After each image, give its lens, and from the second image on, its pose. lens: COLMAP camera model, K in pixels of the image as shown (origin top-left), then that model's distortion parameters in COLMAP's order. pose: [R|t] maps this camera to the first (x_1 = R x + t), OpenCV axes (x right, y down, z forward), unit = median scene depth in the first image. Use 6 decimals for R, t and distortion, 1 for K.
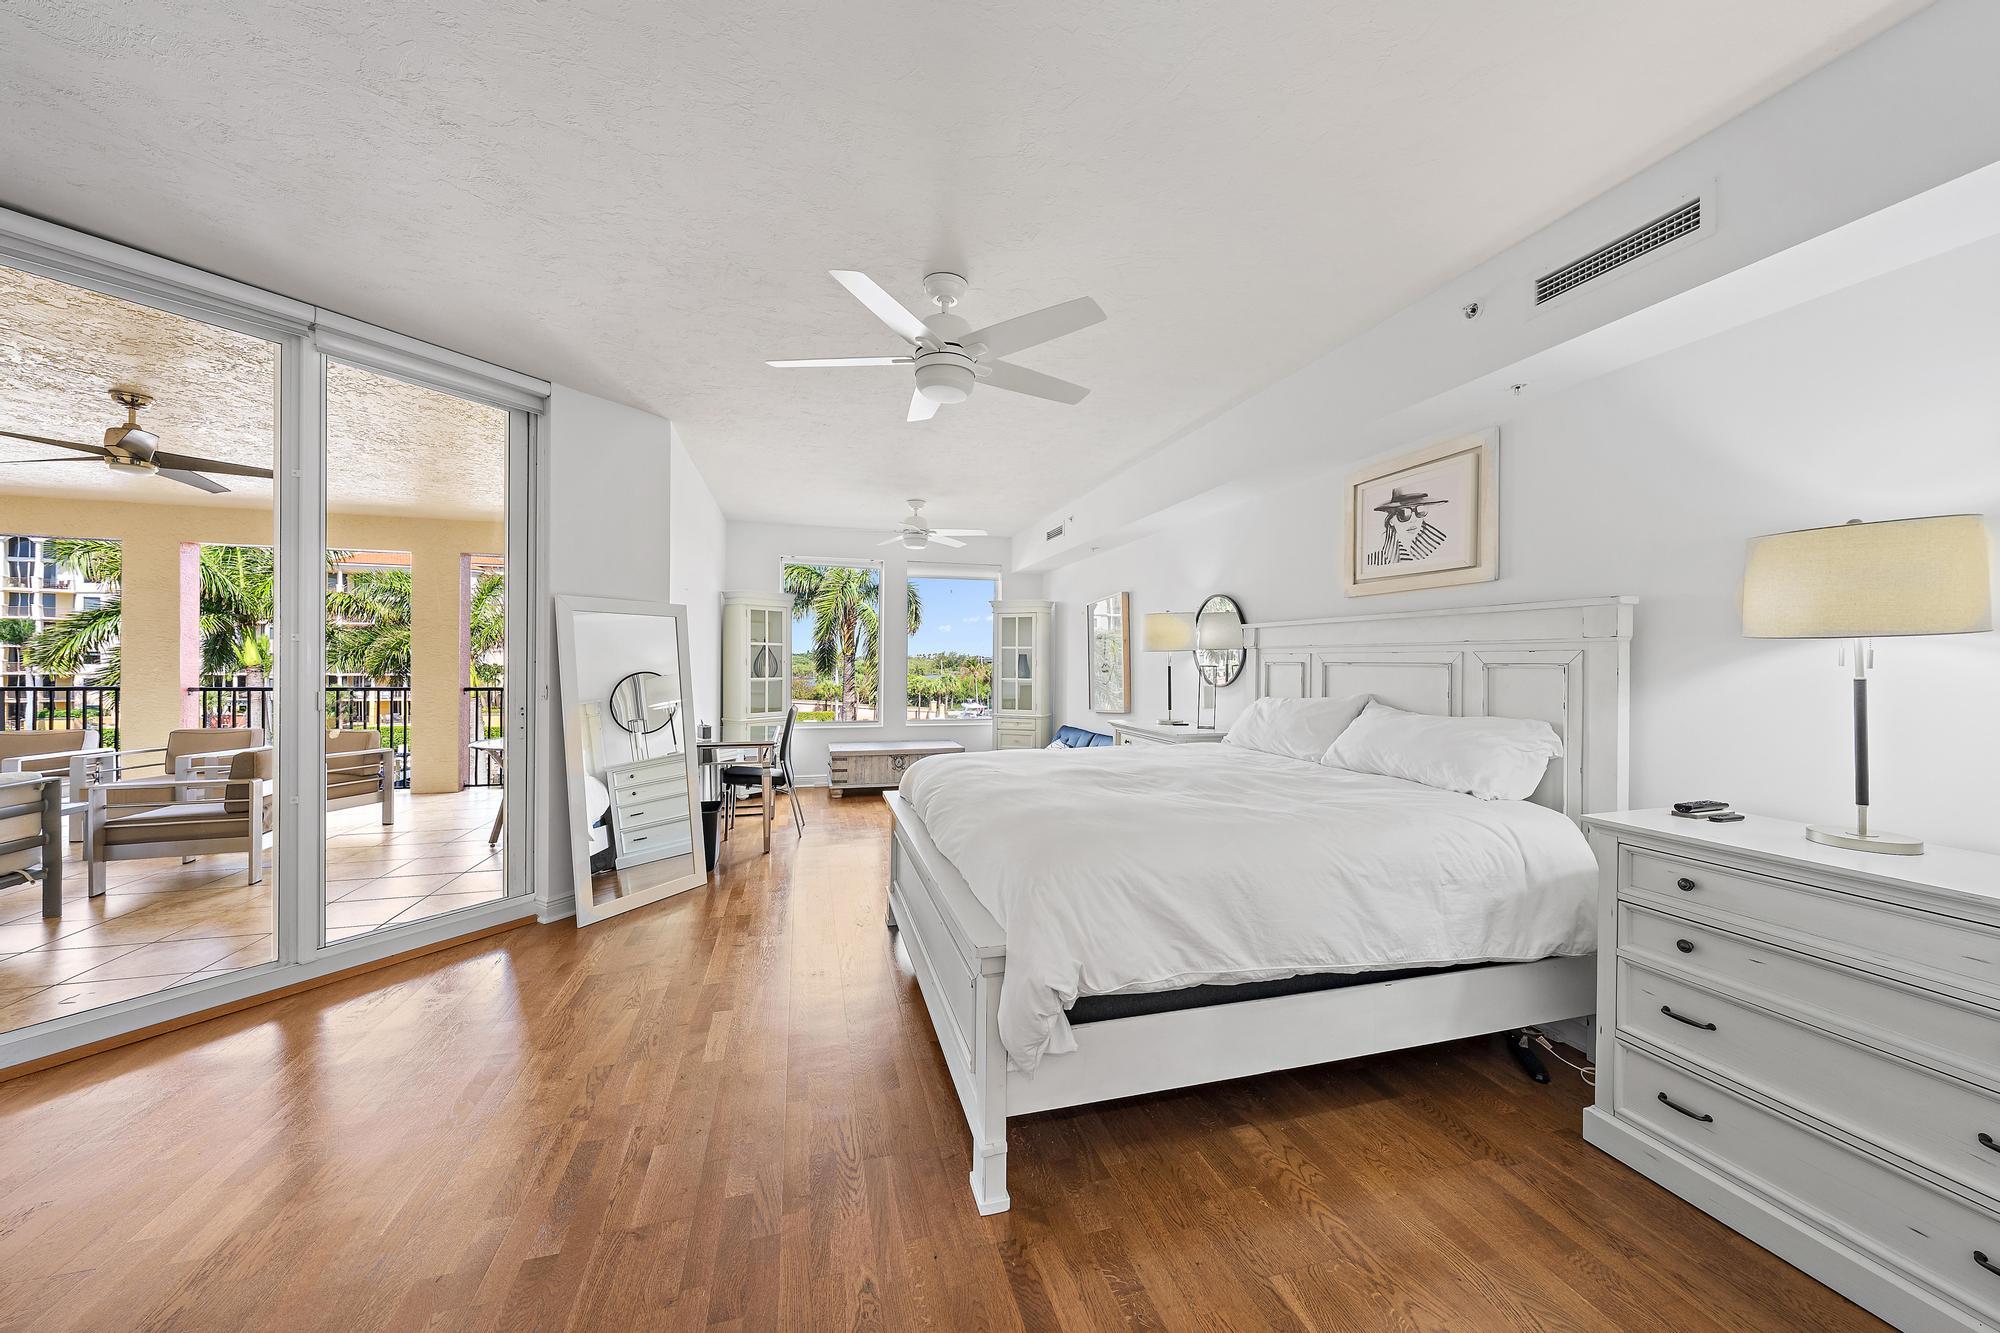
lens RADIAL K [[713.2, 0, 1000.0], [0, 713.2, 666.5], [0, 0, 1]] dist [-0.000097, 0.000005]
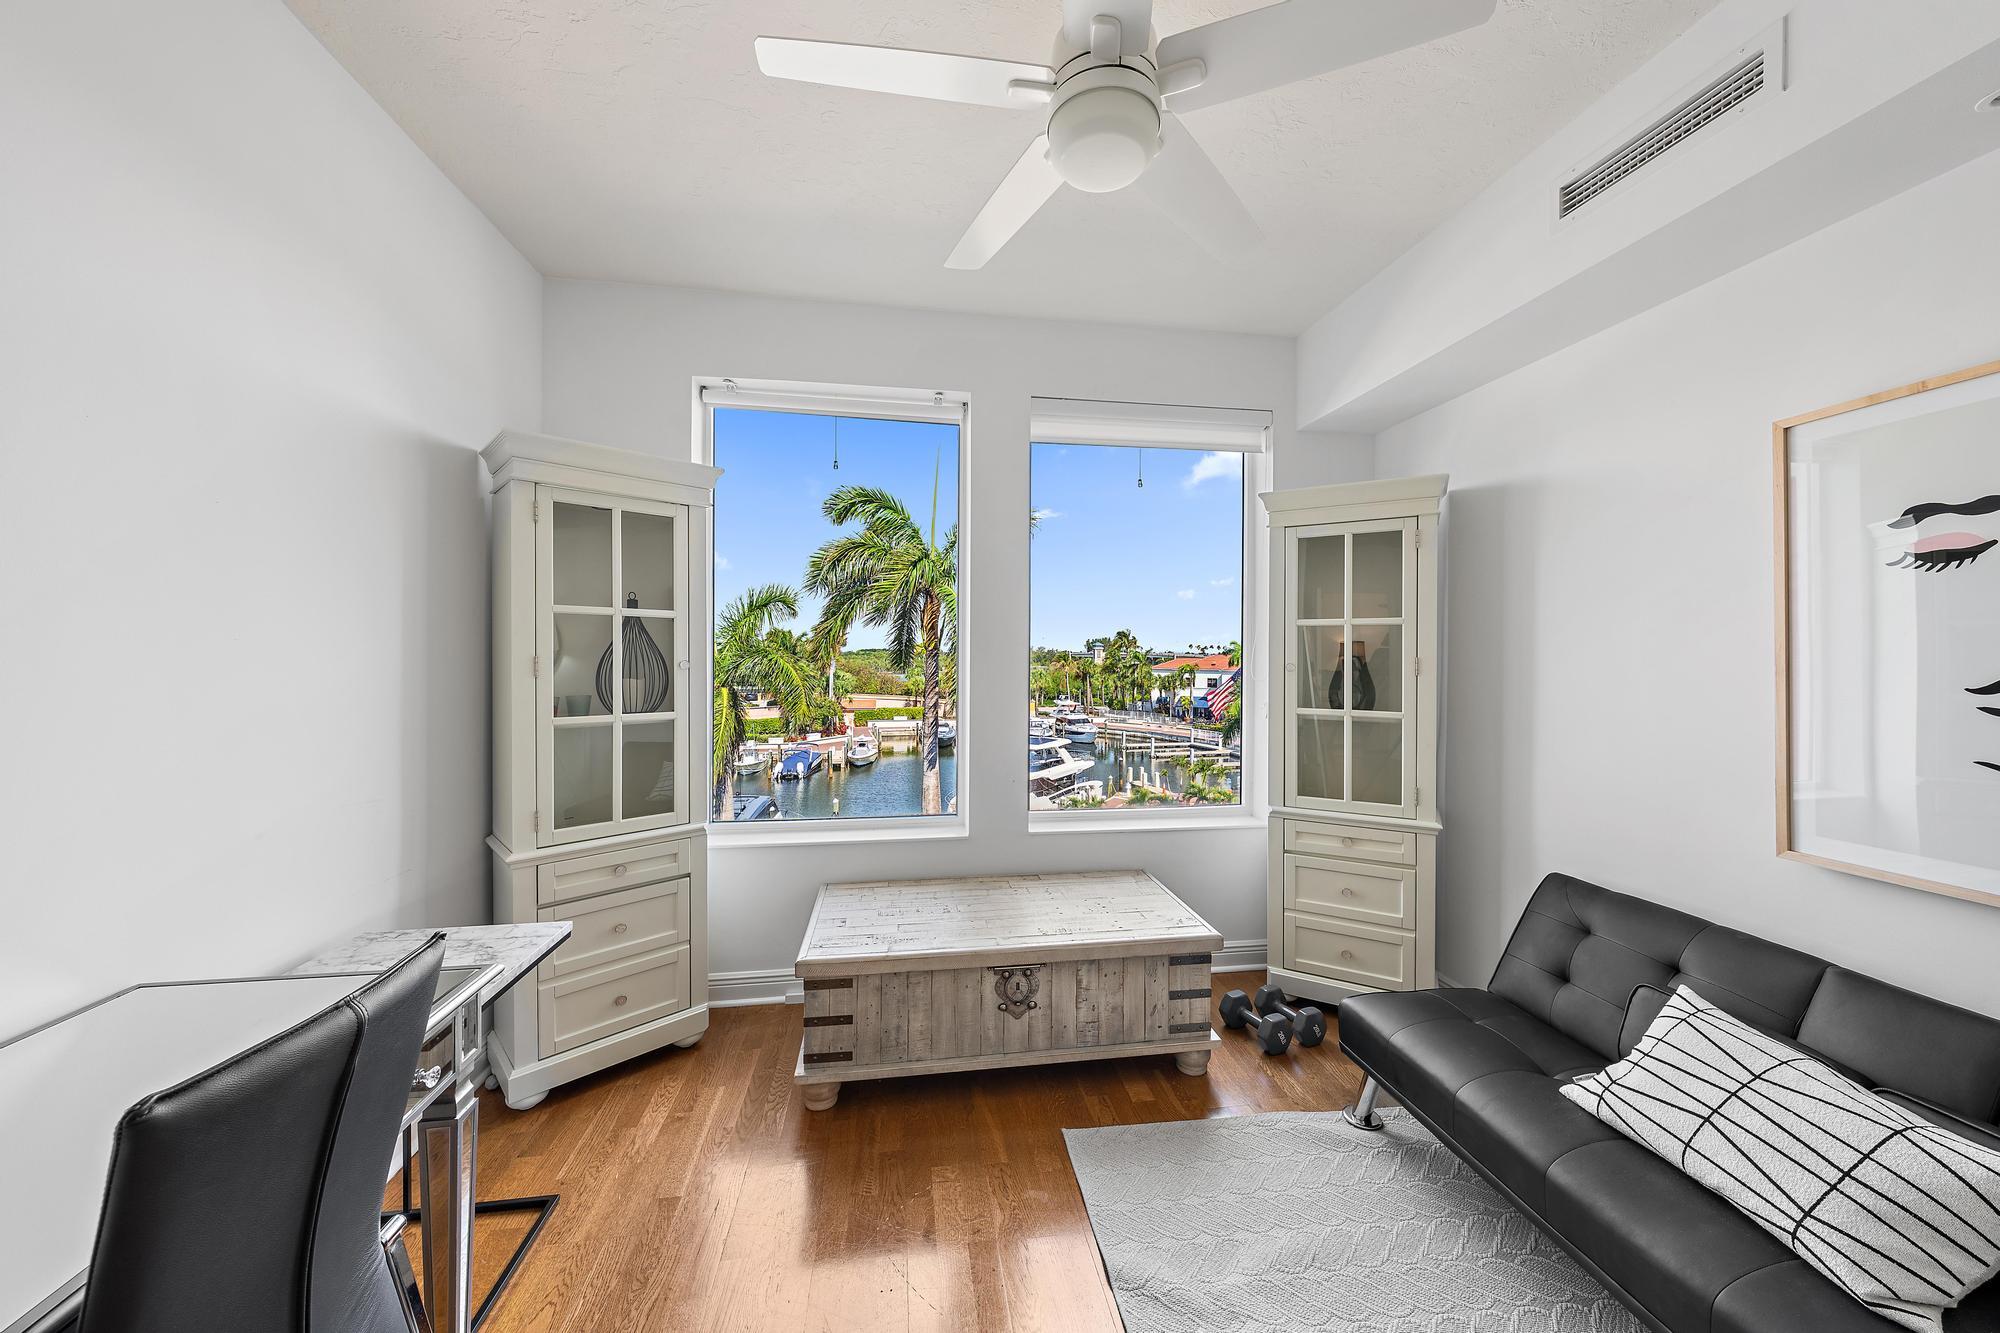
lens RADIAL K [[713.2, 0, 1000.0], [0, 713.2, 666.5], [0, 0, 1]] dist [-0.000097, 0.000005]
pose [[0.992213, -0.000769, -0.124549, -0.100827], [0.001674, 0.999973, 0.007166, -0.007866], [0.124540, -0.007318, 0.992188, 0.629408]]
